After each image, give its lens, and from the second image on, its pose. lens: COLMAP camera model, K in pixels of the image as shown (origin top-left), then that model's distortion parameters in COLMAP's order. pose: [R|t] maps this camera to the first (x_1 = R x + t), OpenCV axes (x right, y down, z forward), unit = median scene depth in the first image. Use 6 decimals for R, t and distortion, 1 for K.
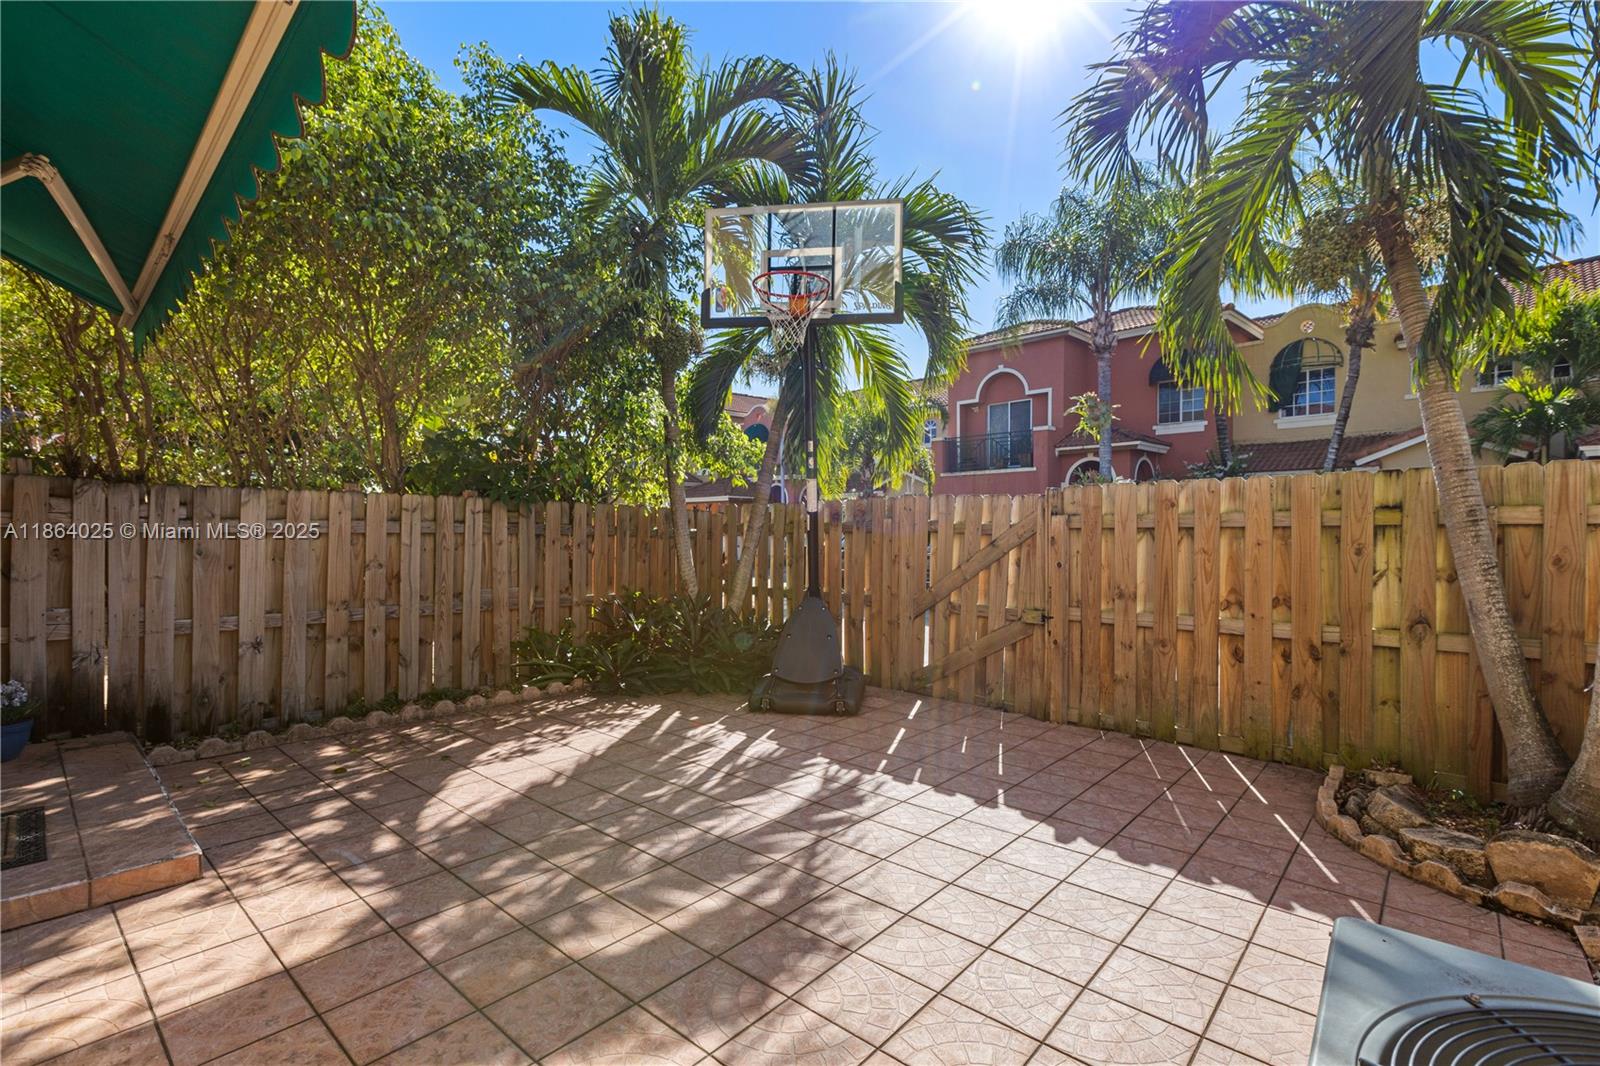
lens RADIAL K [[728.2, 0, 799.0], [0, 728.2, 537.1], [0, 0, 1]] dist [-0.003973, 0.000998]
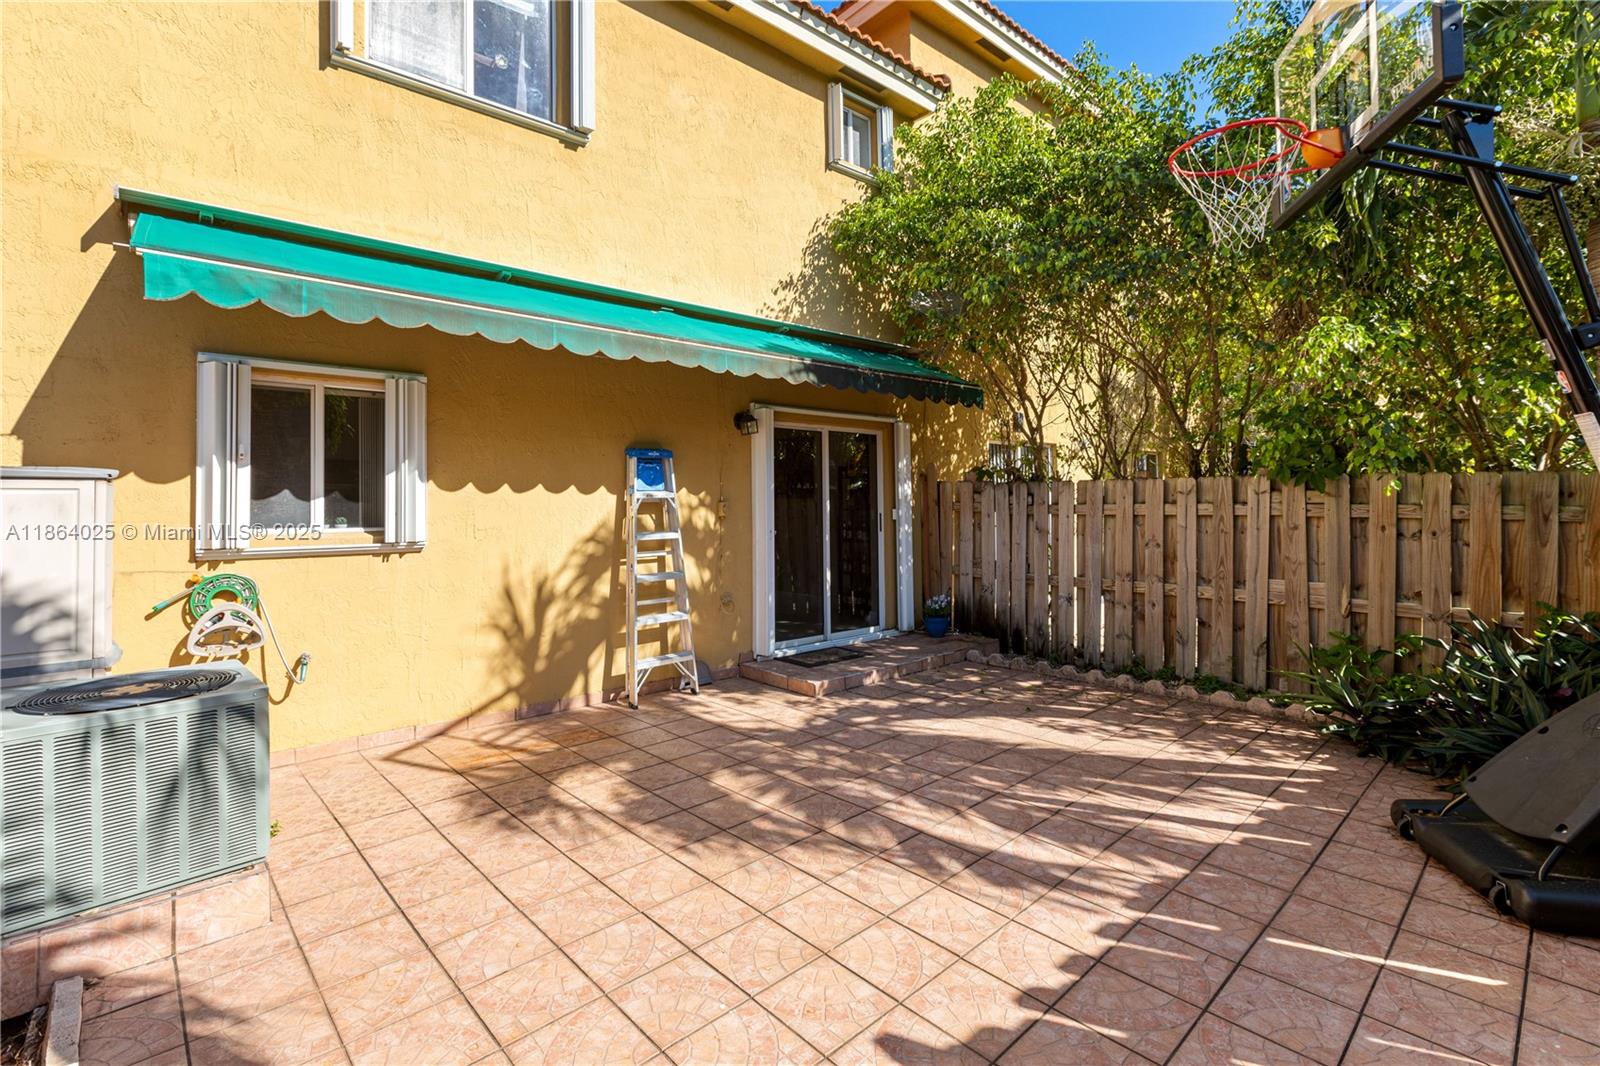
lens RADIAL K [[728.2, 0, 773.5], [0, 728.2, 505.8], [0, 0, 1]] dist [-0.003973, 0.000998]
pose [[-0.127886, -0.004423, -0.991779, 0.813549], [0.003245, 0.999983, -0.004878, -0.022020], [0.991784, -0.003842, -0.127870, 0.821401]]
